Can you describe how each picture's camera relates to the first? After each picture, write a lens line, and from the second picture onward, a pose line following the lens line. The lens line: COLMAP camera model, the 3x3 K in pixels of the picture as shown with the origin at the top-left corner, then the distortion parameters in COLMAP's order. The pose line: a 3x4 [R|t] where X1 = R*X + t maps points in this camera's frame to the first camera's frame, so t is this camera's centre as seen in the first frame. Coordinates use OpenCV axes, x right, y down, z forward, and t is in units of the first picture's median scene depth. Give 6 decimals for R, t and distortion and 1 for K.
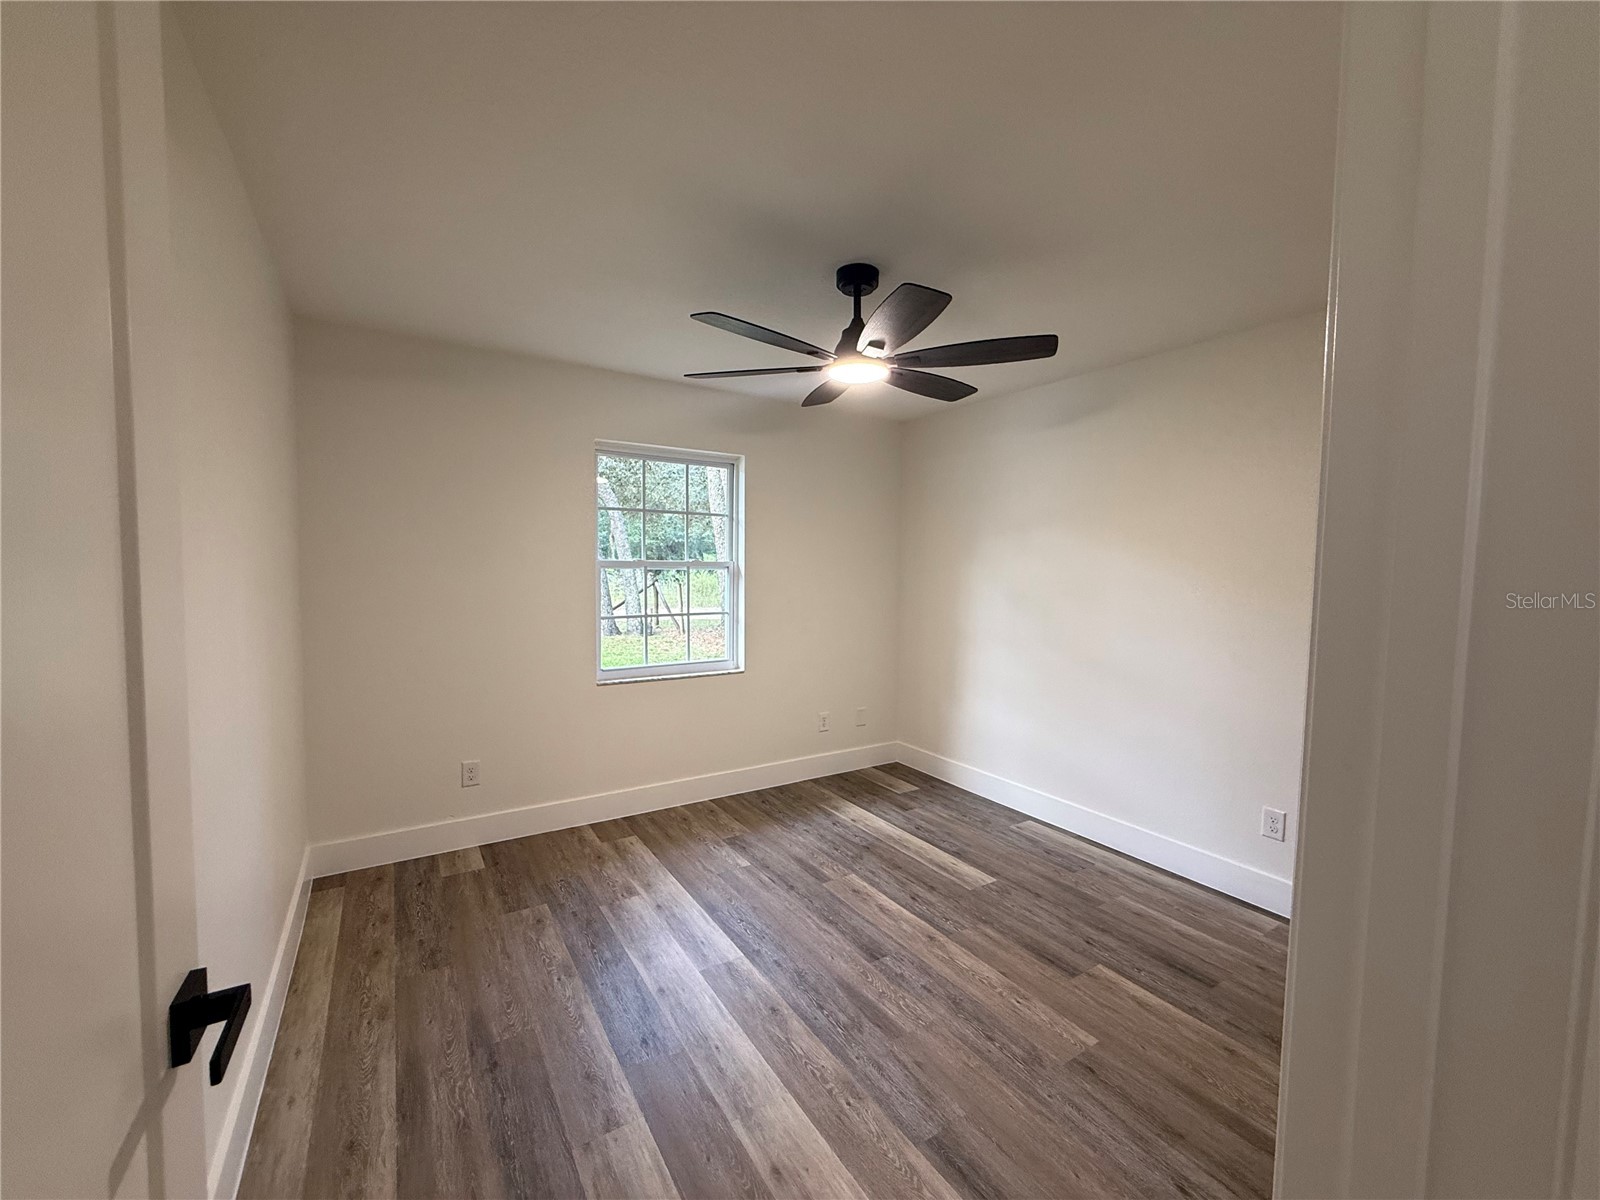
lens RADIAL K [[638.3, 0, 800.1], [0, 638.3, 602.3], [0, 0, 1]] dist [-0.002631, 0.000485]
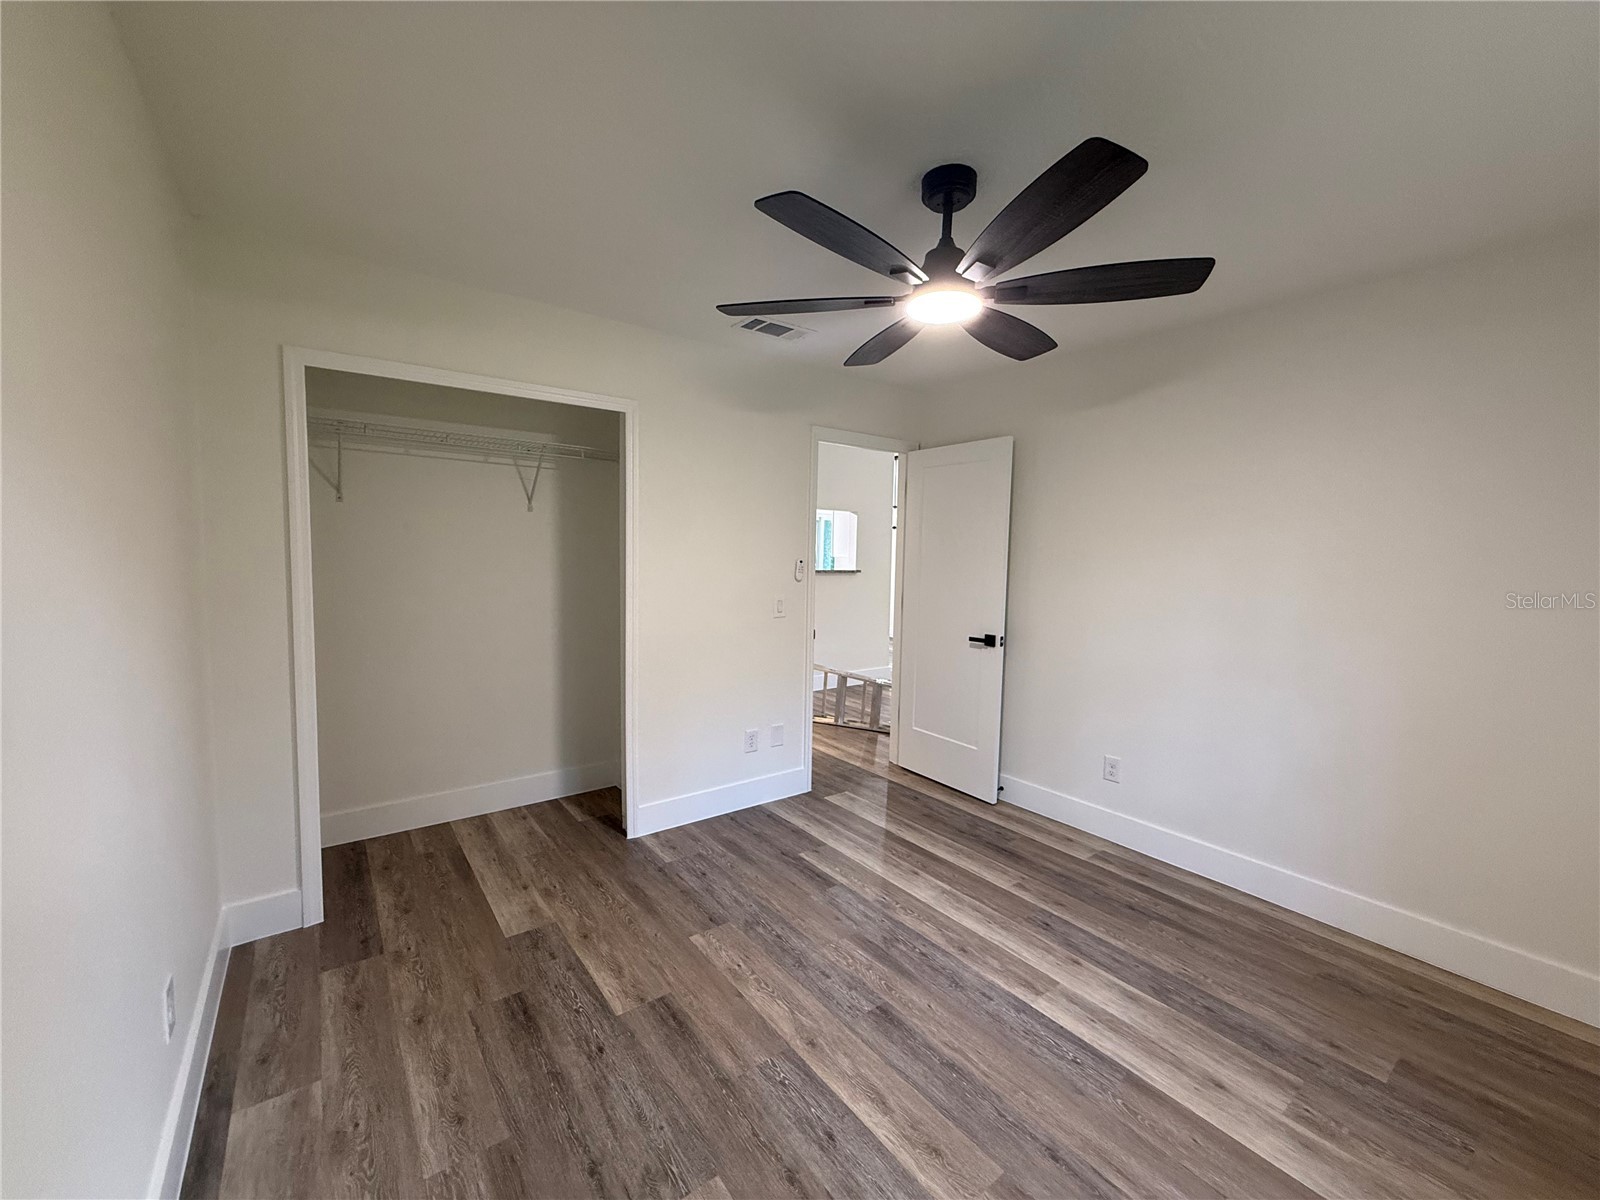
lens RADIAL K [[638.3, 0, 800.1], [0, 638.3, 598.2], [0, 0, 1]] dist [-0.002631, 0.000485]
pose [[-0.996291, -0.027666, -0.081480, 0.330405], [-0.038183, 0.990715, 0.130486, -0.102671], [0.077113, 0.133113, -0.988096, 1.874905]]
